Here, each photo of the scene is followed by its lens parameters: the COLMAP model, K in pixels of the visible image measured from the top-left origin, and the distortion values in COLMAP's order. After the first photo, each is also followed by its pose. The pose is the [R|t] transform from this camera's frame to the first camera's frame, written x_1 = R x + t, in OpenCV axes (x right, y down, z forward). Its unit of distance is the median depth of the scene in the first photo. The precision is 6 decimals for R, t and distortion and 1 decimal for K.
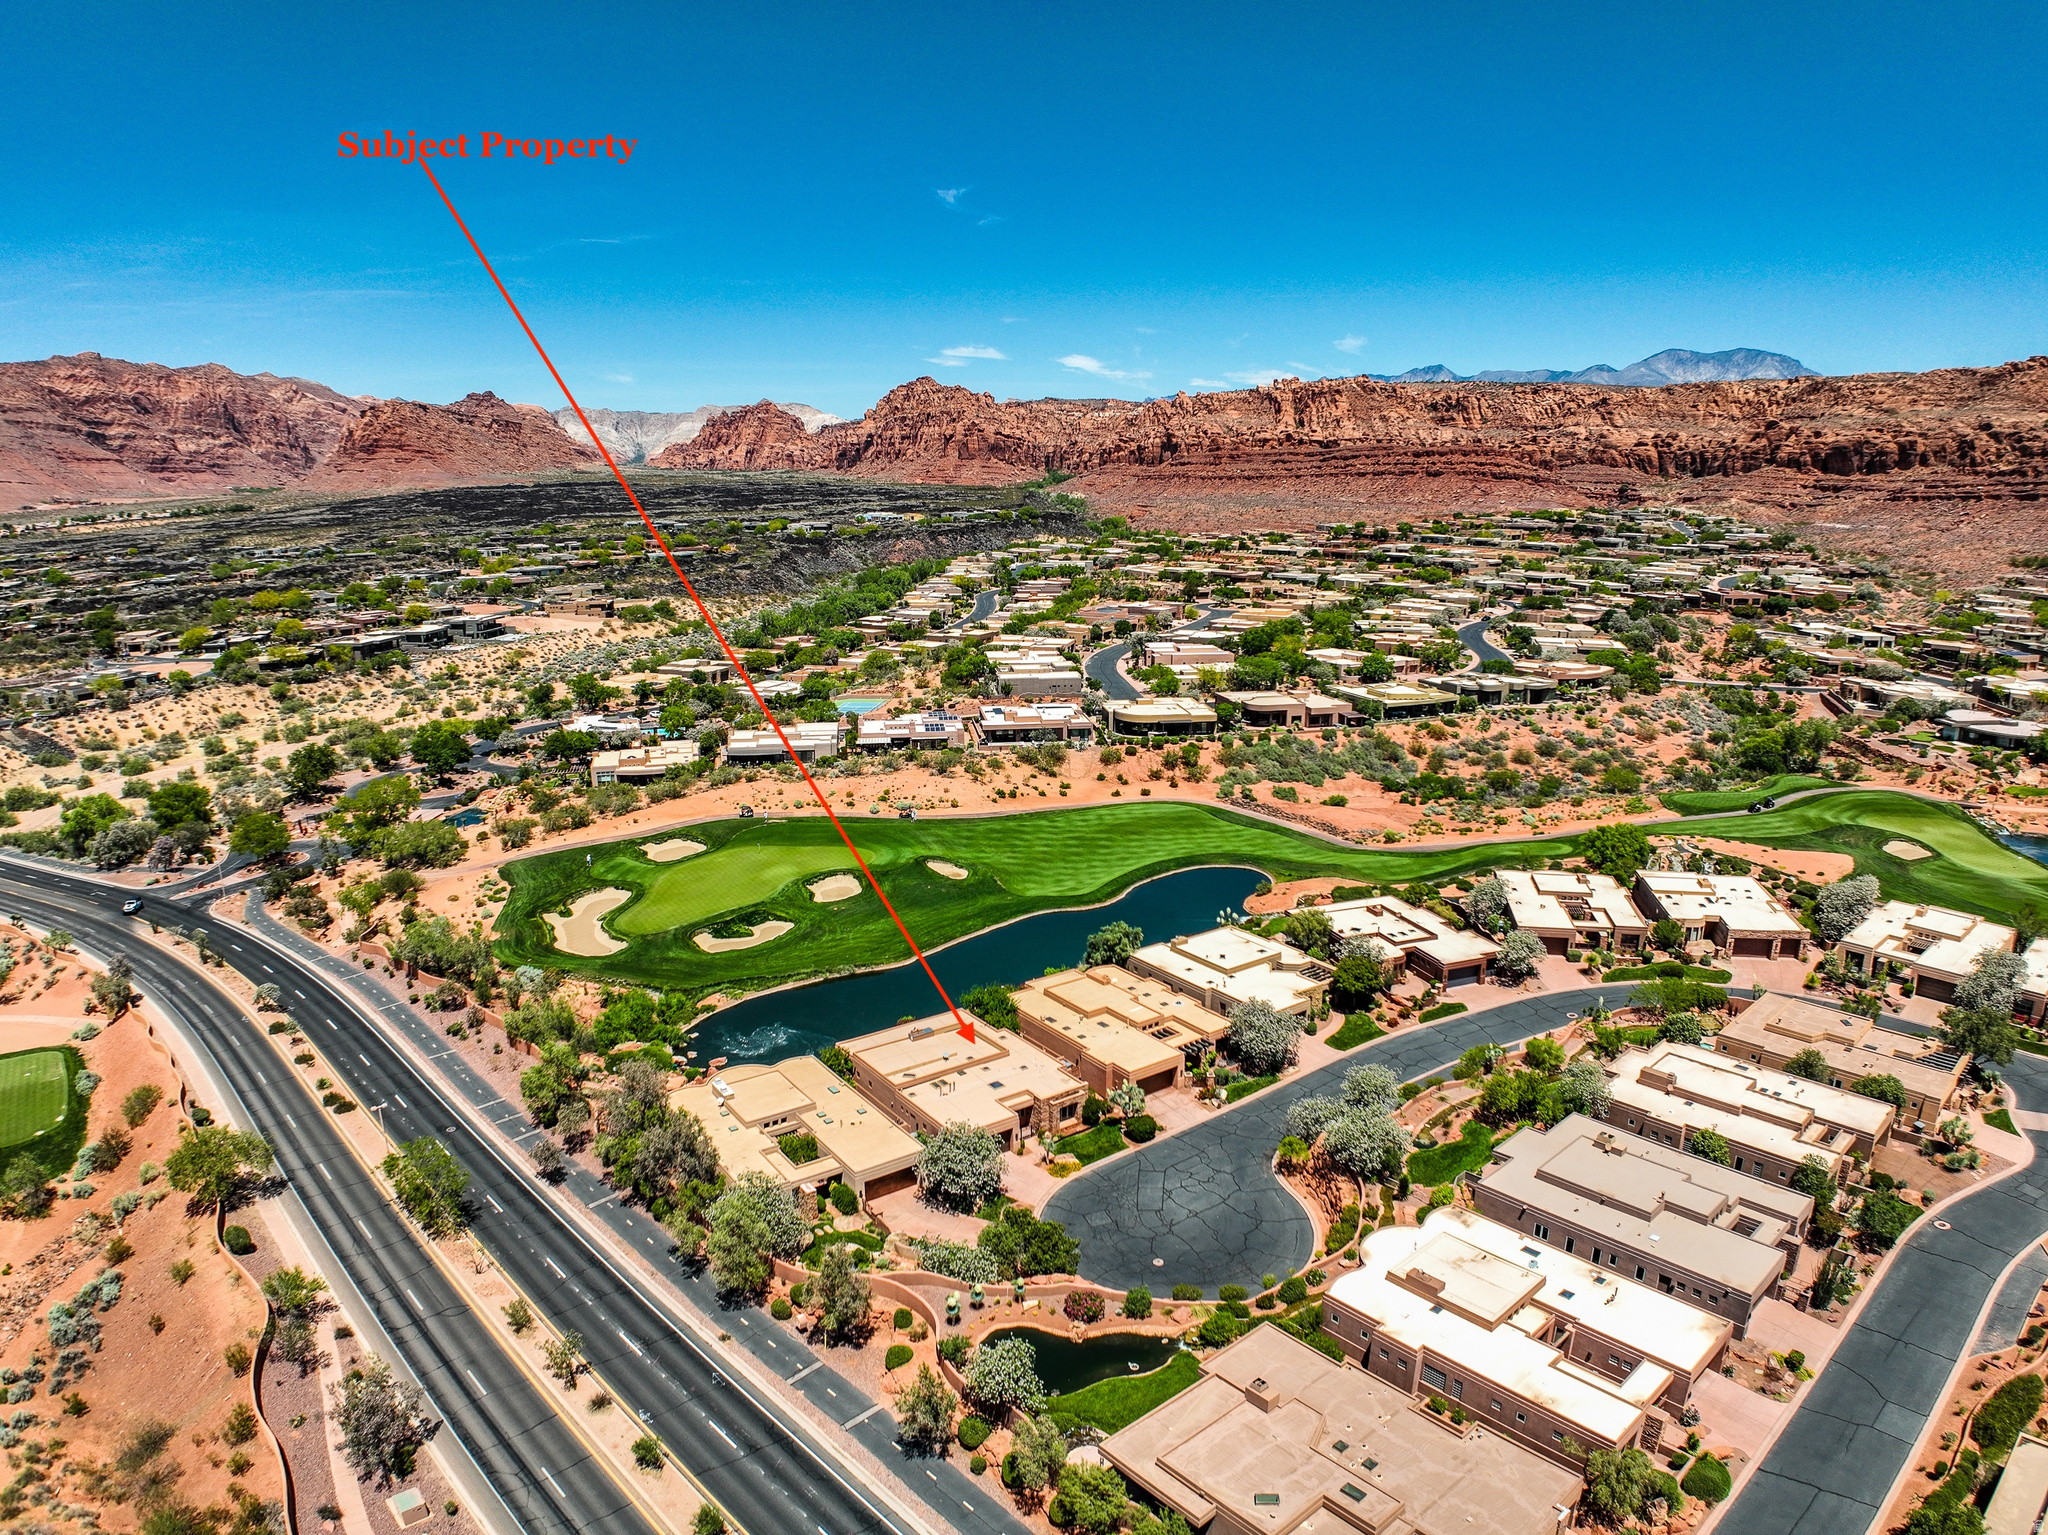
lens RADIAL K [[1274.3, 0, 1019.4], [0, 1274.3, 736.3], [0, 0, 1]] dist [-0.176463, 0.027020]
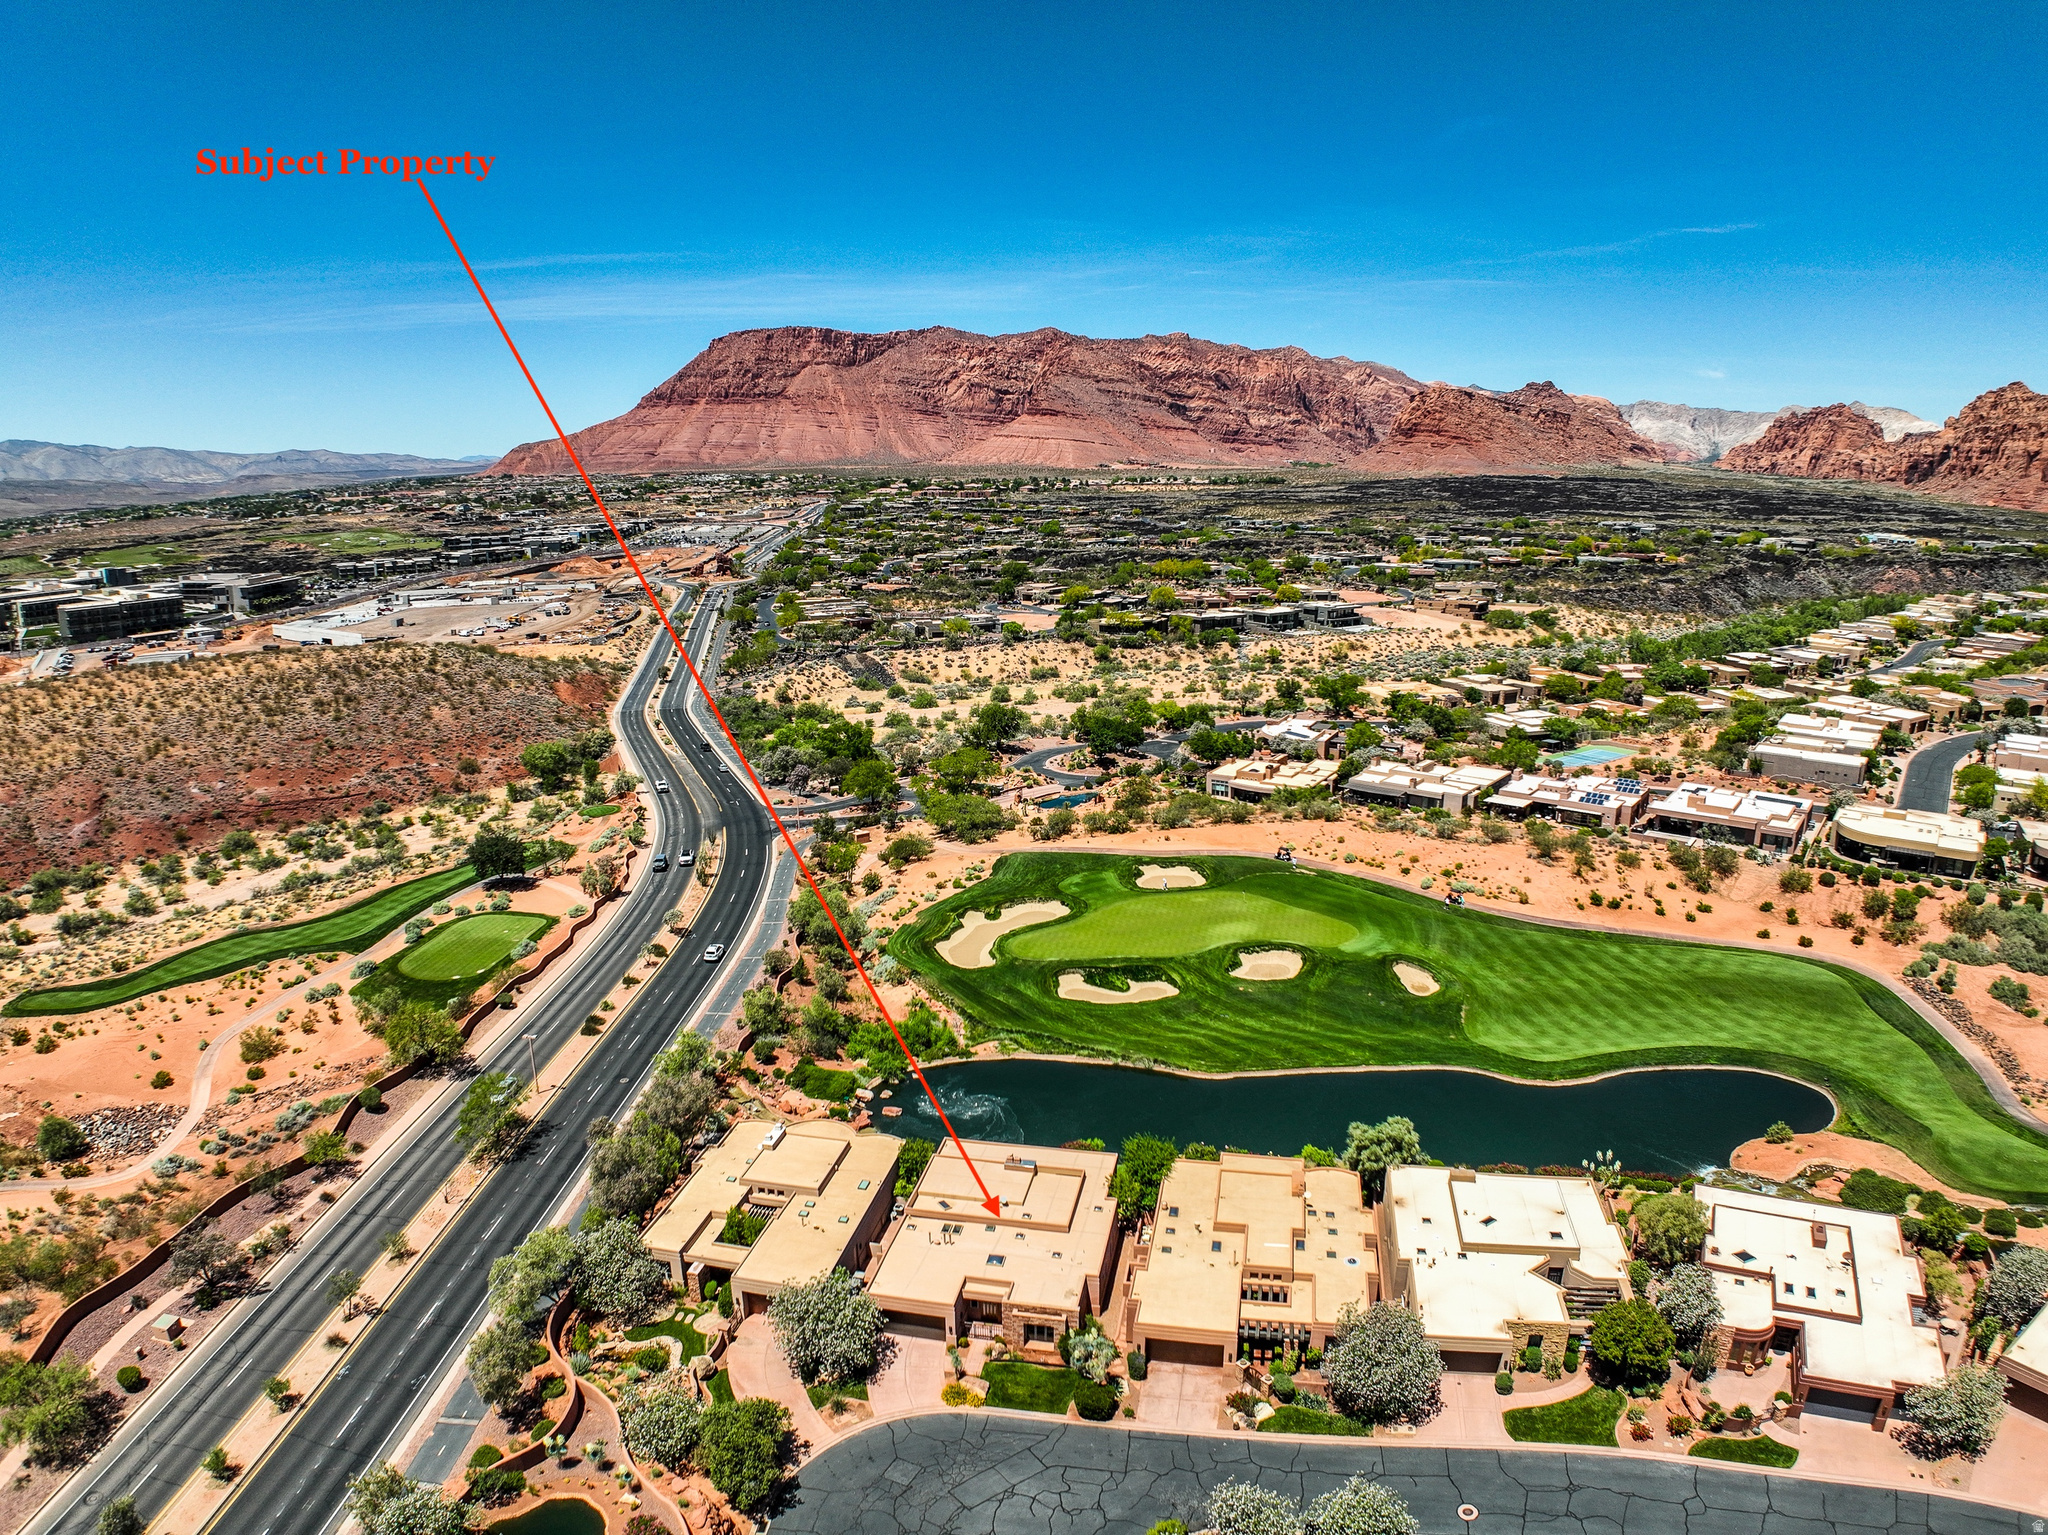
lens RADIAL K [[1274.3, 0, 1031.9], [0, 1274.3, 735.0], [0, 0, 1]] dist [-0.176463, 0.027020]
pose [[0.691615, 0.151351, -0.706230, 0.058296], [-0.146647, 0.986857, 0.067879, -0.012008], [0.707222, 0.056621, 0.704721, 0.053767]]
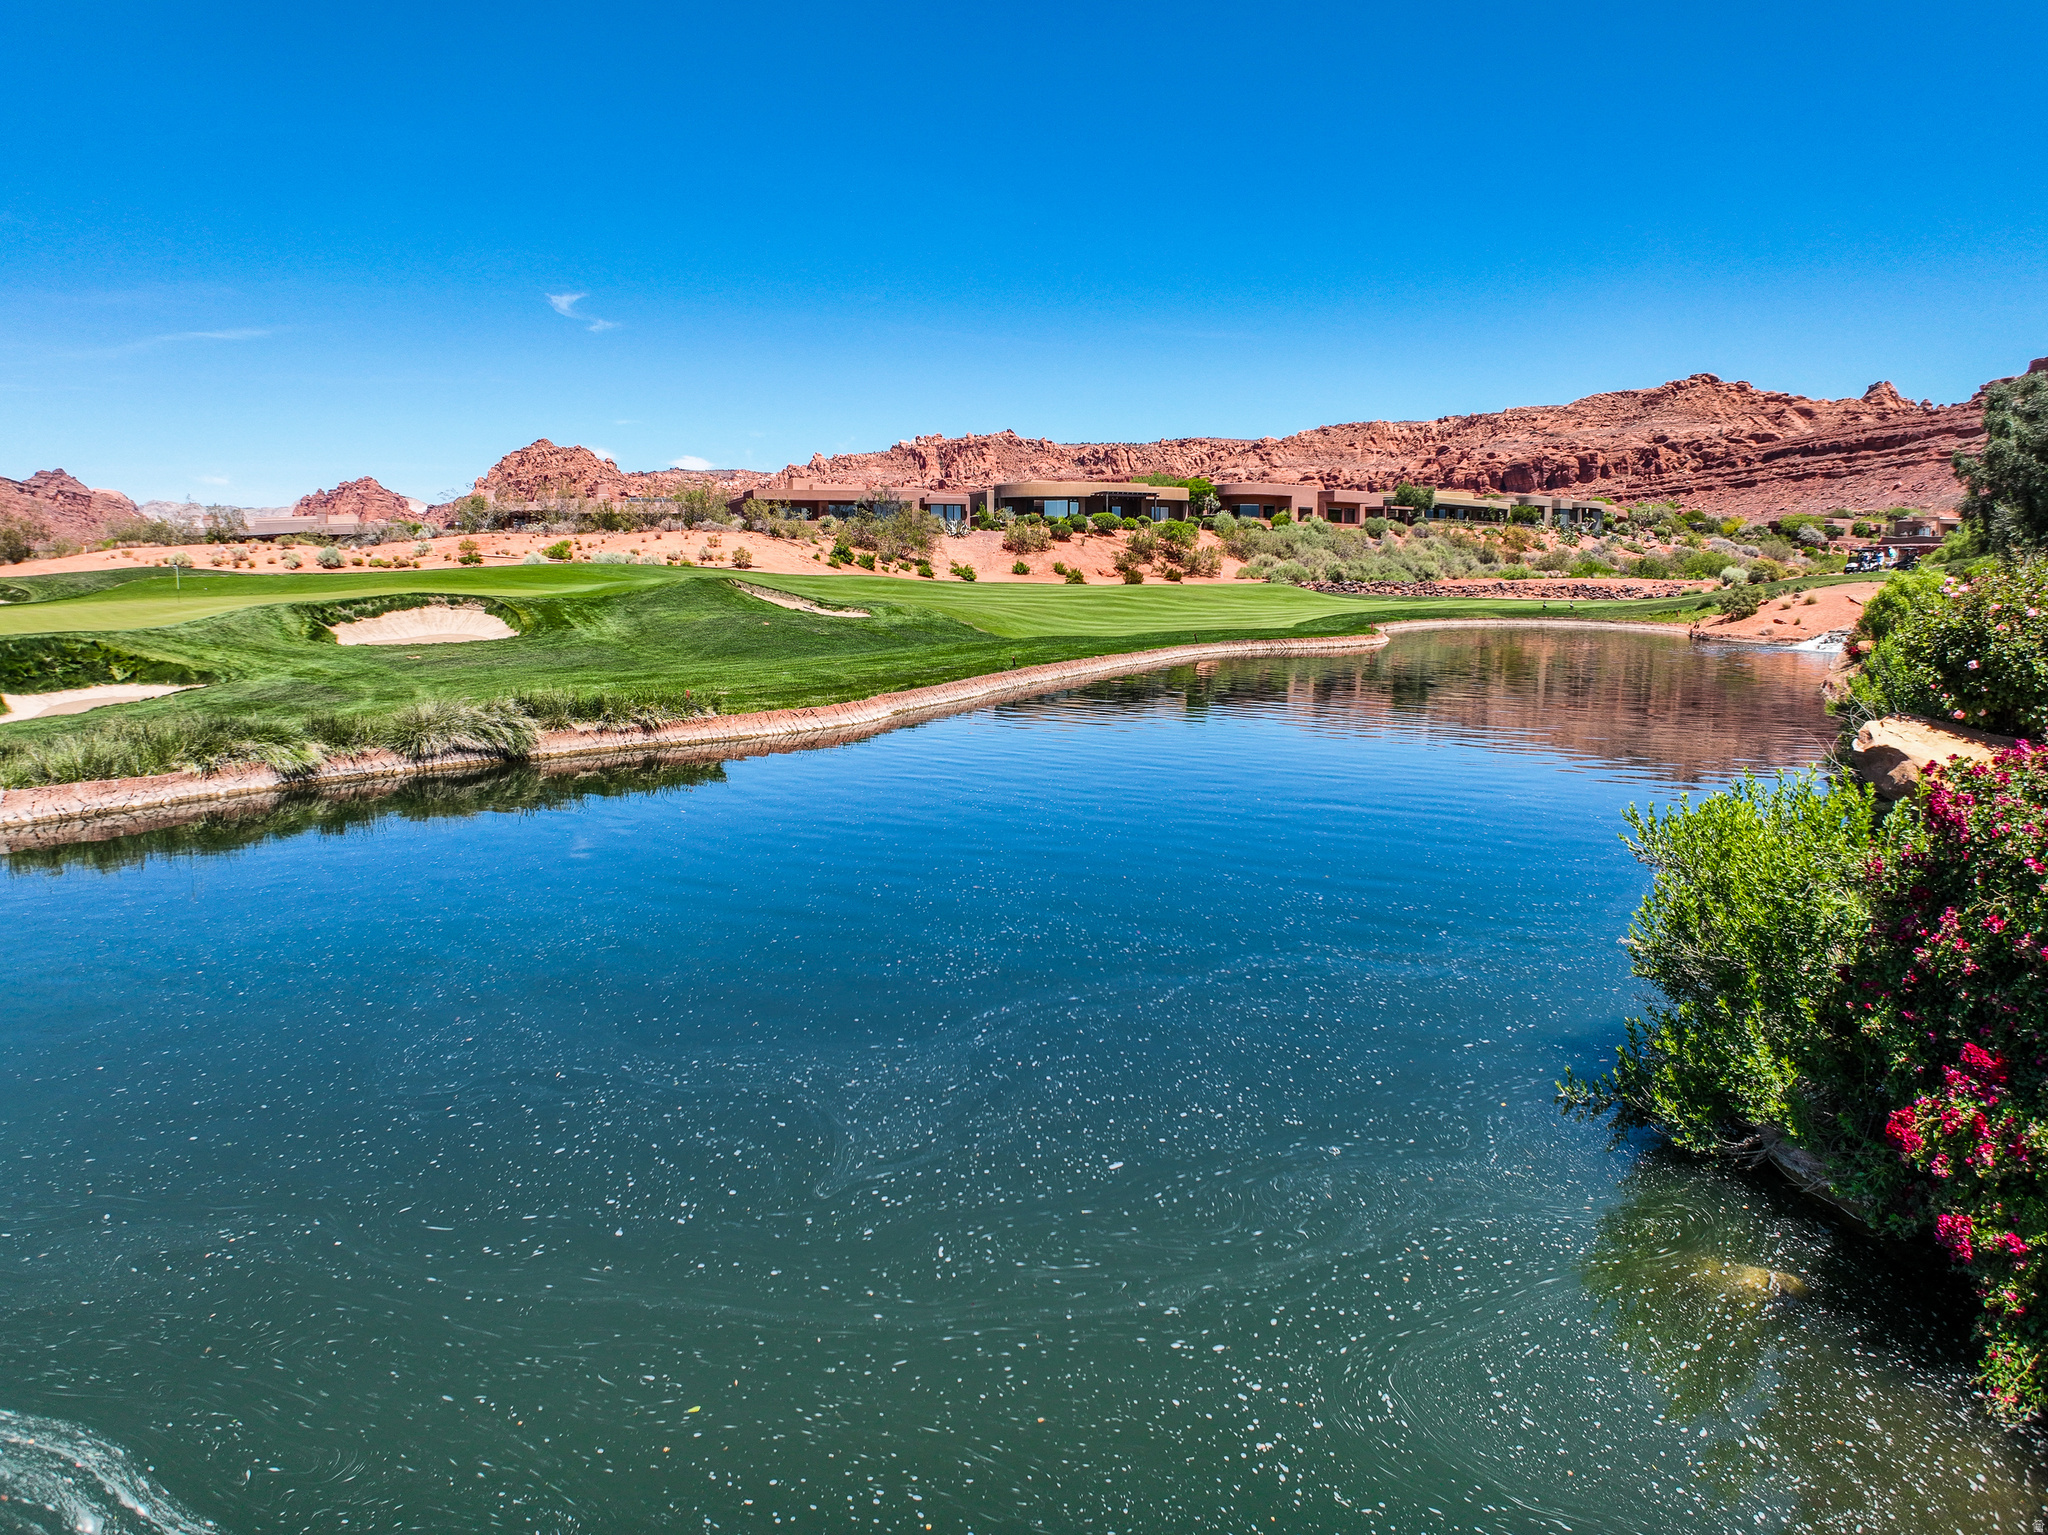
lens RADIAL K [[1274.3, 0, 1010.1], [0, 1274.3, 764.4], [0, 0, 1]] dist [-0.176463, 0.027020]
pose [[0.959129, -0.046132, 0.279182, -0.018011], [0.061431, 0.997037, -0.046298, 0.031354], [-0.276219, 0.061556, 0.959121, 0.135100]]
